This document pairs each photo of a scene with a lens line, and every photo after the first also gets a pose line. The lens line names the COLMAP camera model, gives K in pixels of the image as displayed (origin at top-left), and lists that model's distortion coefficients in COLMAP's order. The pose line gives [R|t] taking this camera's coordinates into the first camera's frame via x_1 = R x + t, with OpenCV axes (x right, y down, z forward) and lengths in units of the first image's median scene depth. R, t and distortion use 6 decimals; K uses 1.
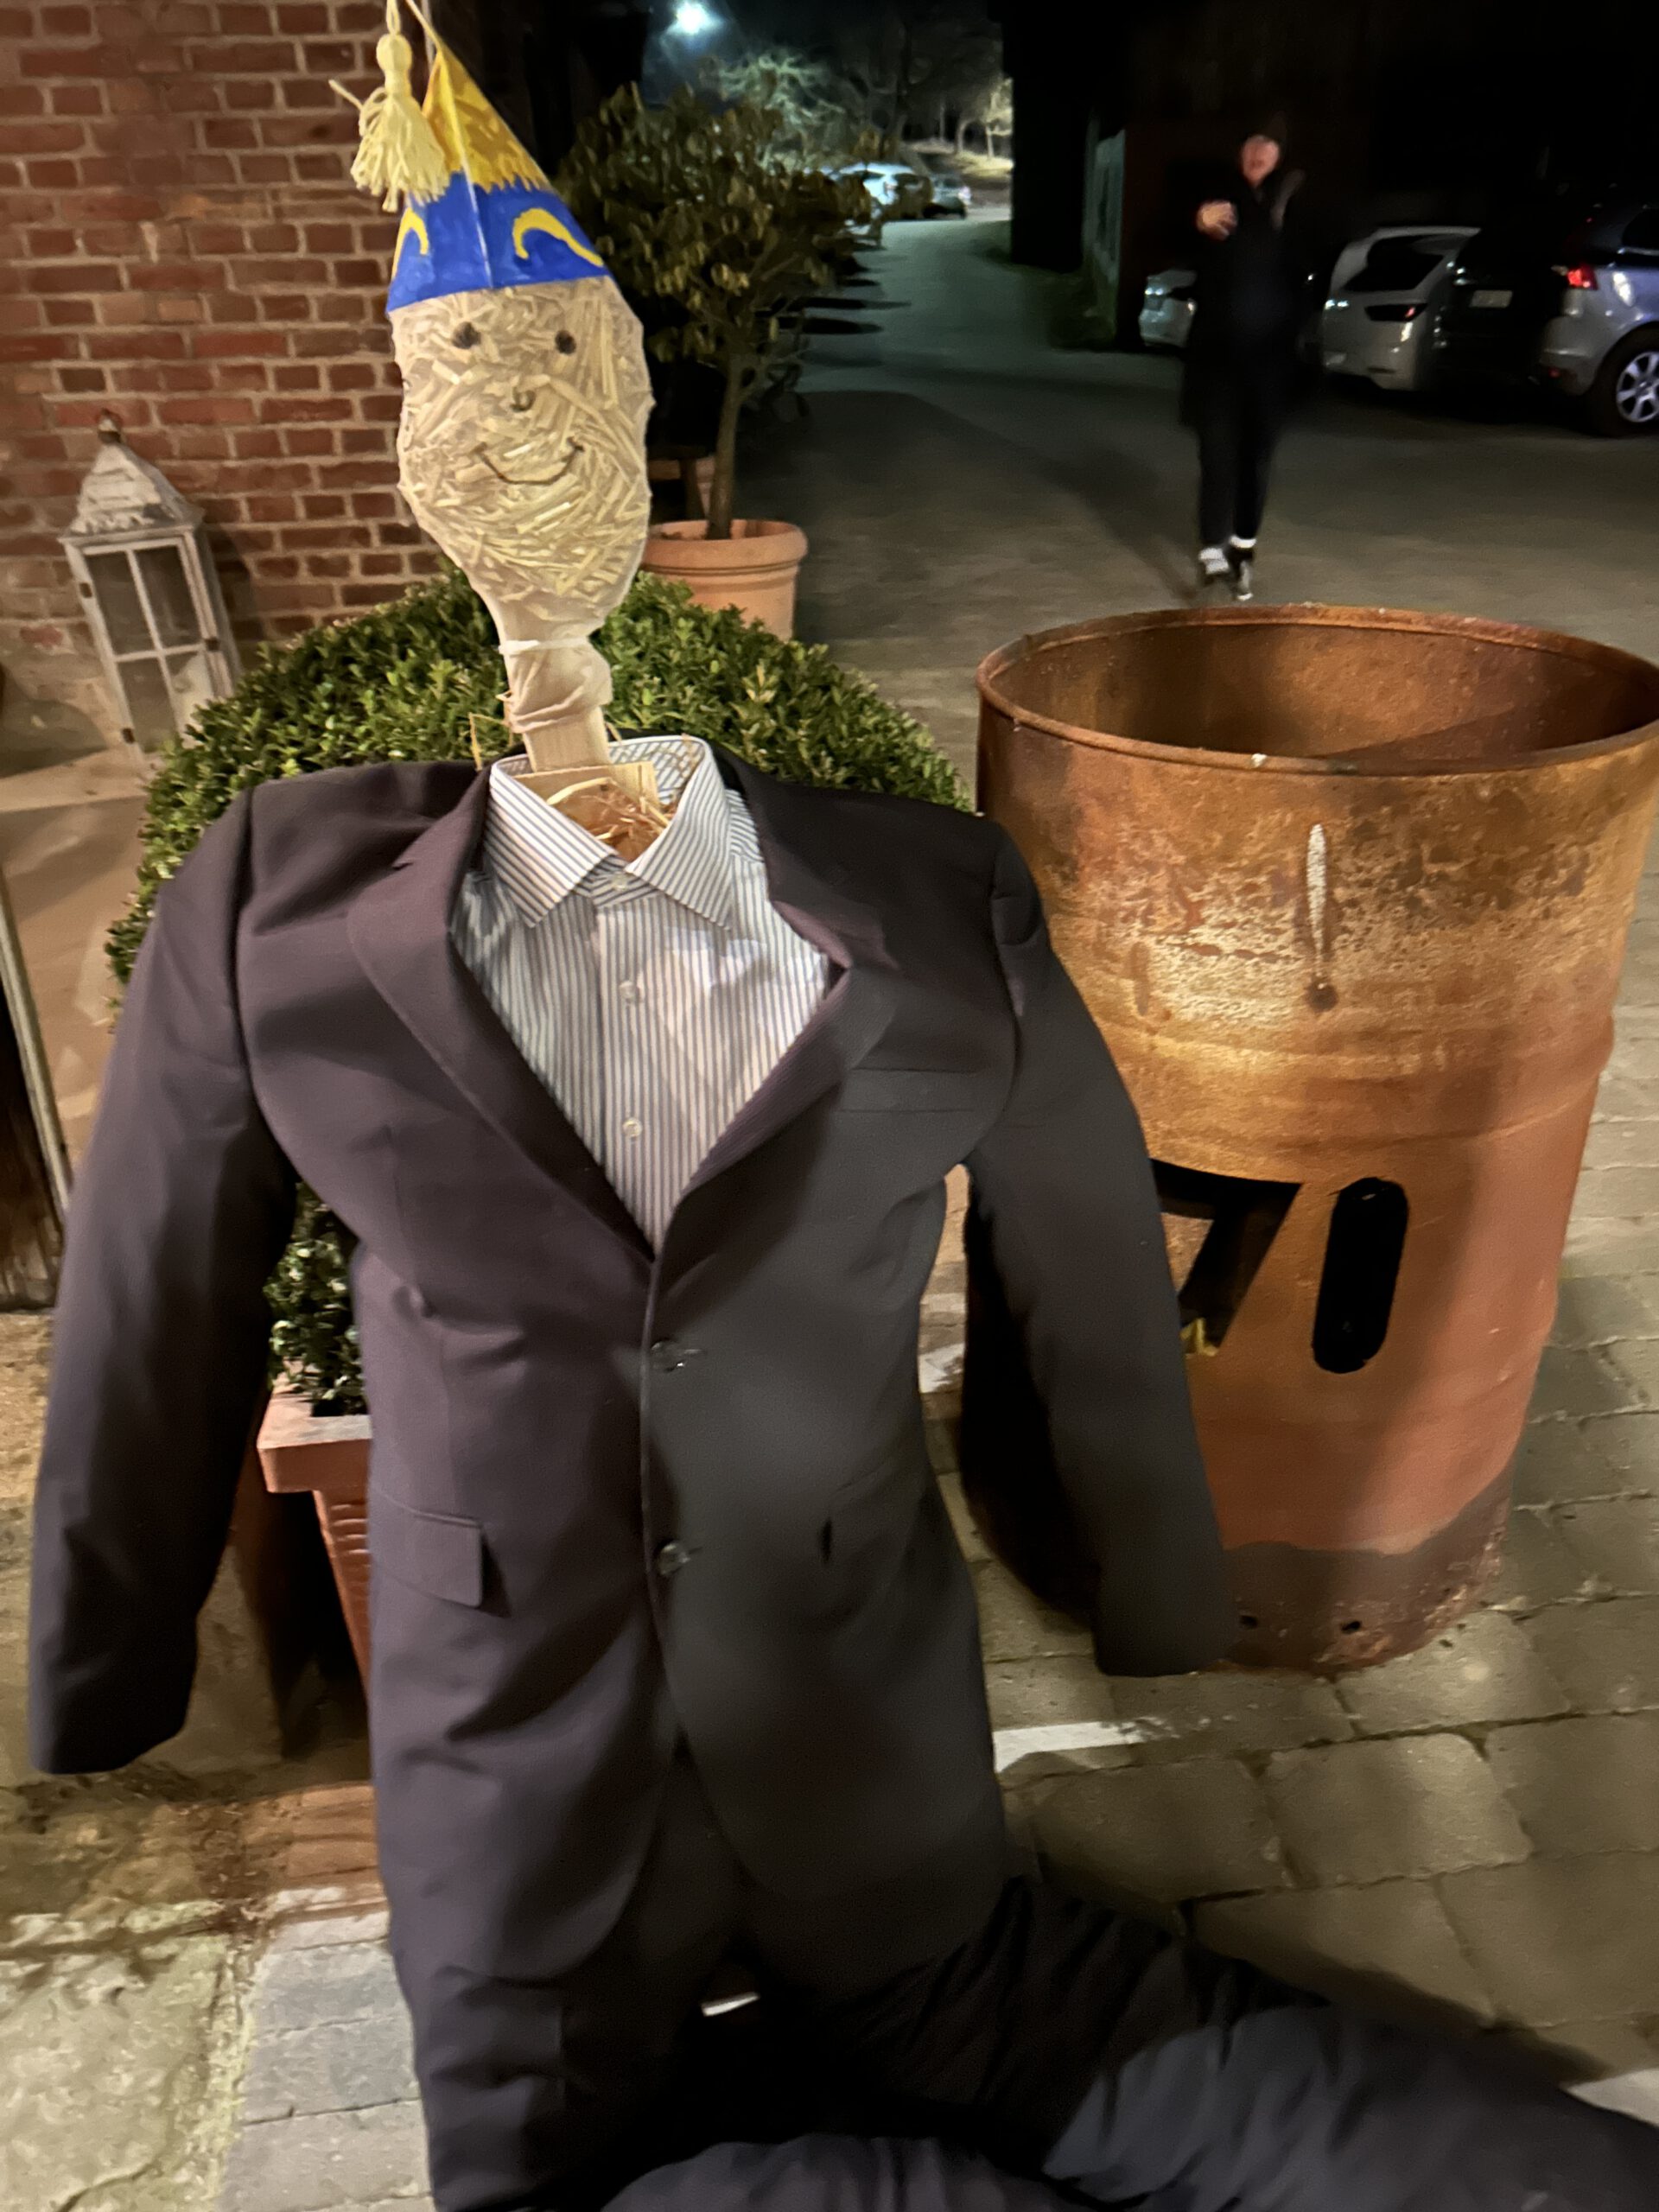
lens RADIAL K [[1648.1, 0, 867.7], [0, 1648.1, 1135.4], [0, 0, 1]] dist [0.054871, -0.074528]
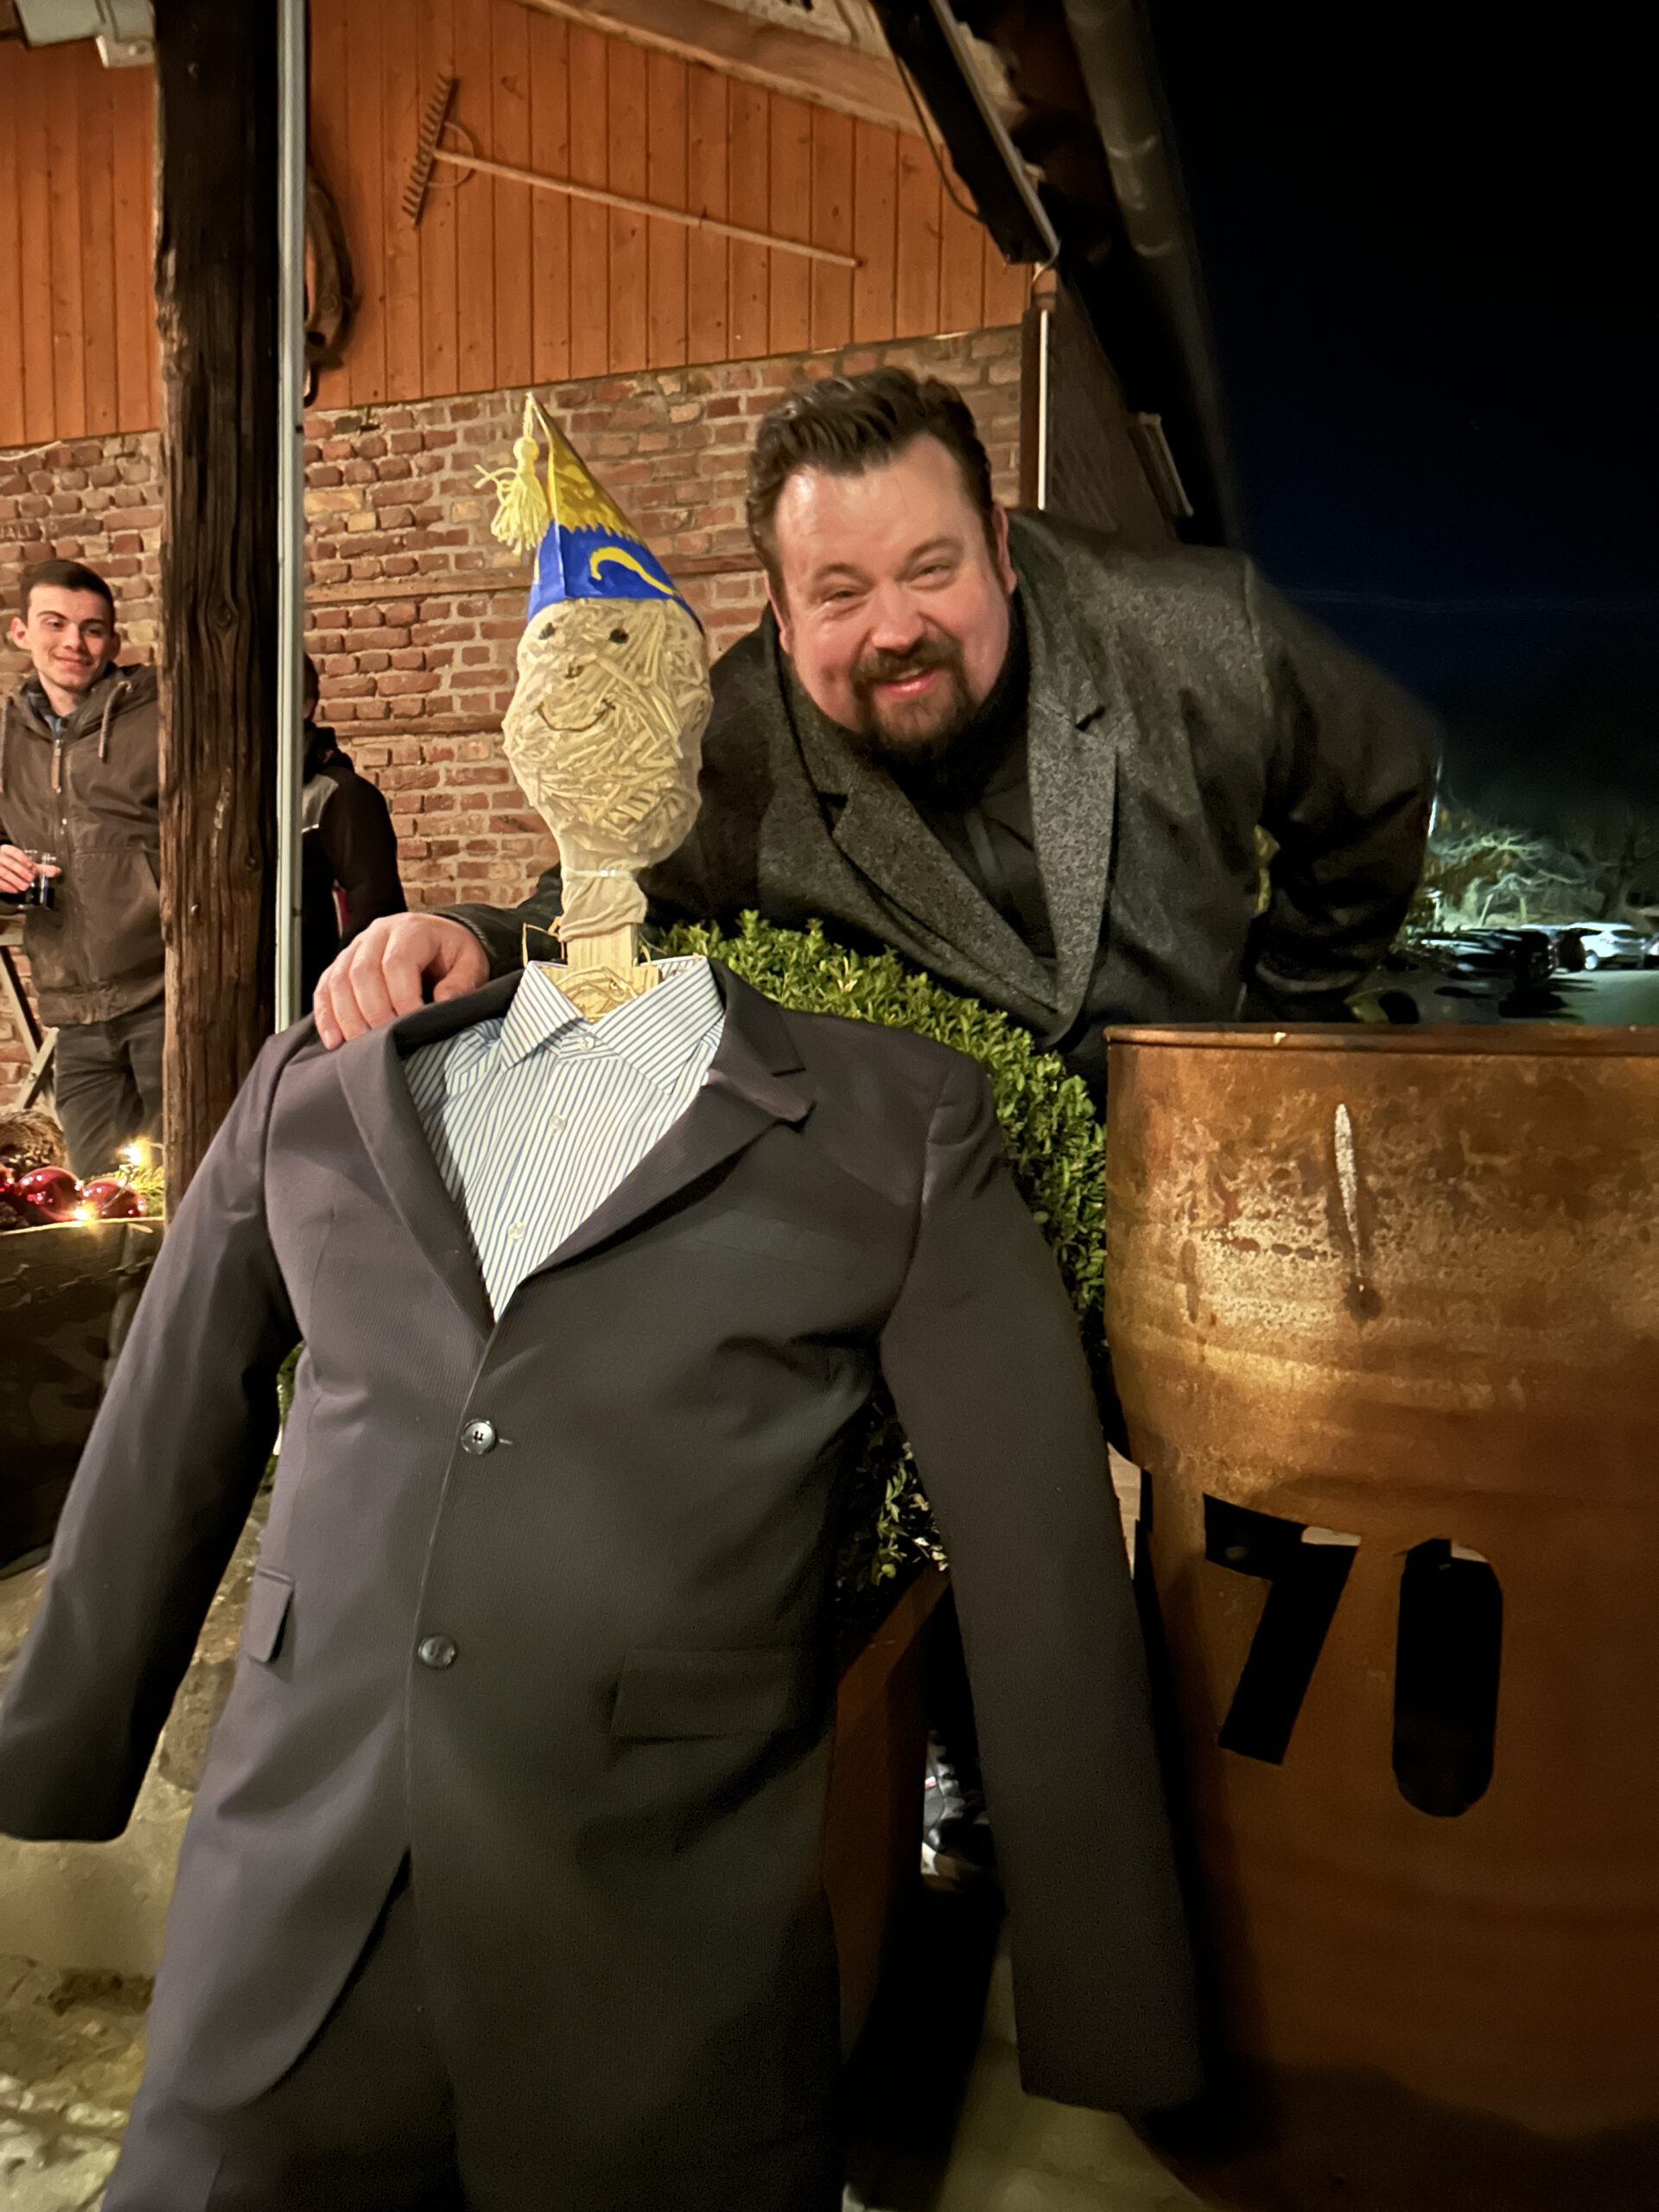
lens RADIAL K [[1648.1, 0, 820.1], [0, 1648.1, 1122.2], [0, 0, 1]] dist [0.054871, -0.074528]
pose [[0.911259, 0.053791, -0.408305, 0.380183], [-0.210259, 0.913252, -0.348943, 0.211127], [0.354116, 0.403828, 0.843520, 0.098131]]
